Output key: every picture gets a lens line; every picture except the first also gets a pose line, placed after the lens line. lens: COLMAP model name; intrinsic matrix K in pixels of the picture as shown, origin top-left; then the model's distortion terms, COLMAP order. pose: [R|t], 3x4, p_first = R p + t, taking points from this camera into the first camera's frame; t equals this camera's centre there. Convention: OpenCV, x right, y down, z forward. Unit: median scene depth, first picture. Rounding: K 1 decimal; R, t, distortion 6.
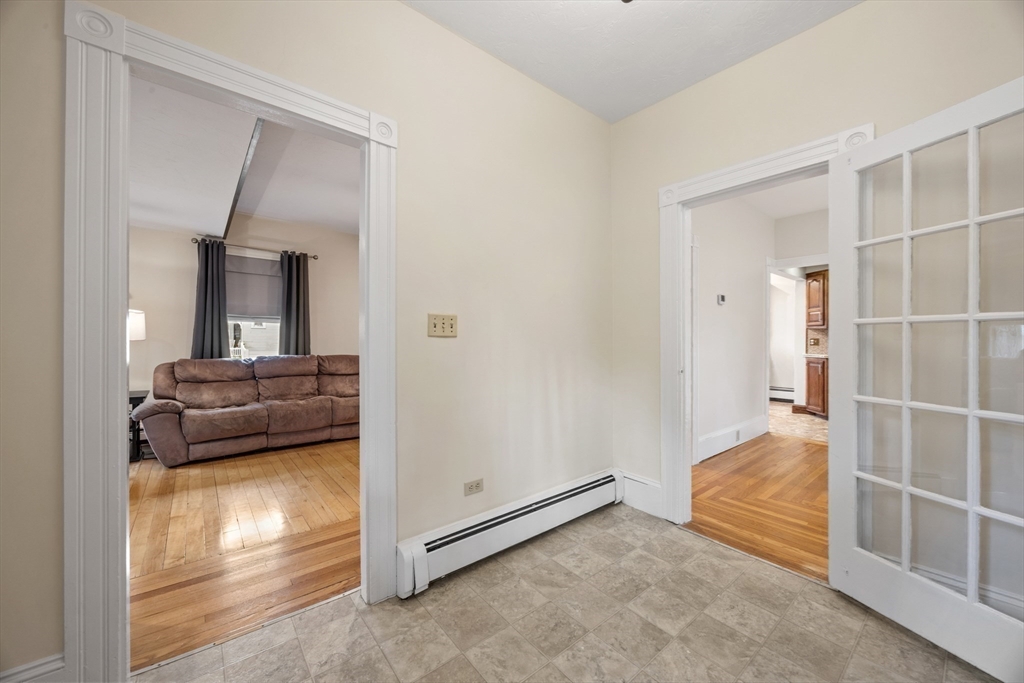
lens RADIAL K [[389.1, 0, 513.8], [0, 389.1, 334.9], [0, 0, 1]] dist [0.000148, -0.000044]
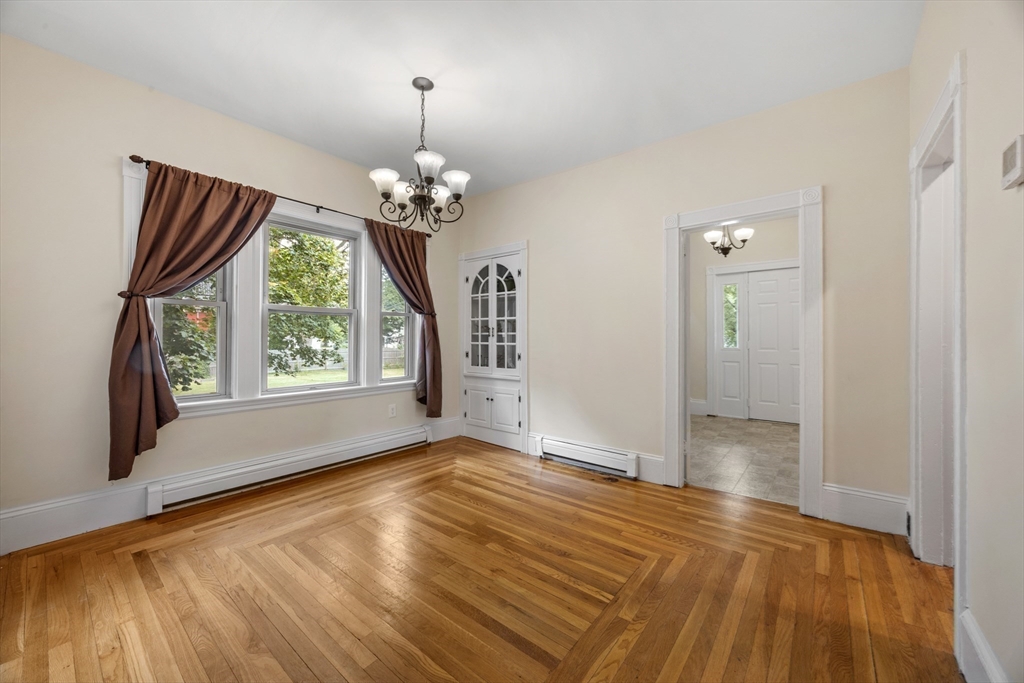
lens RADIAL K [[389.1, 0, 509.1], [0, 389.1, 341.0], [0, 0, 1]] dist [0.000148, -0.000044]
pose [[-0.982020, -0.011560, -0.188425, 0.767091], [-0.010175, 0.999914, -0.008312, 0.017058], [0.188504, -0.006245, -0.982052, 1.018331]]
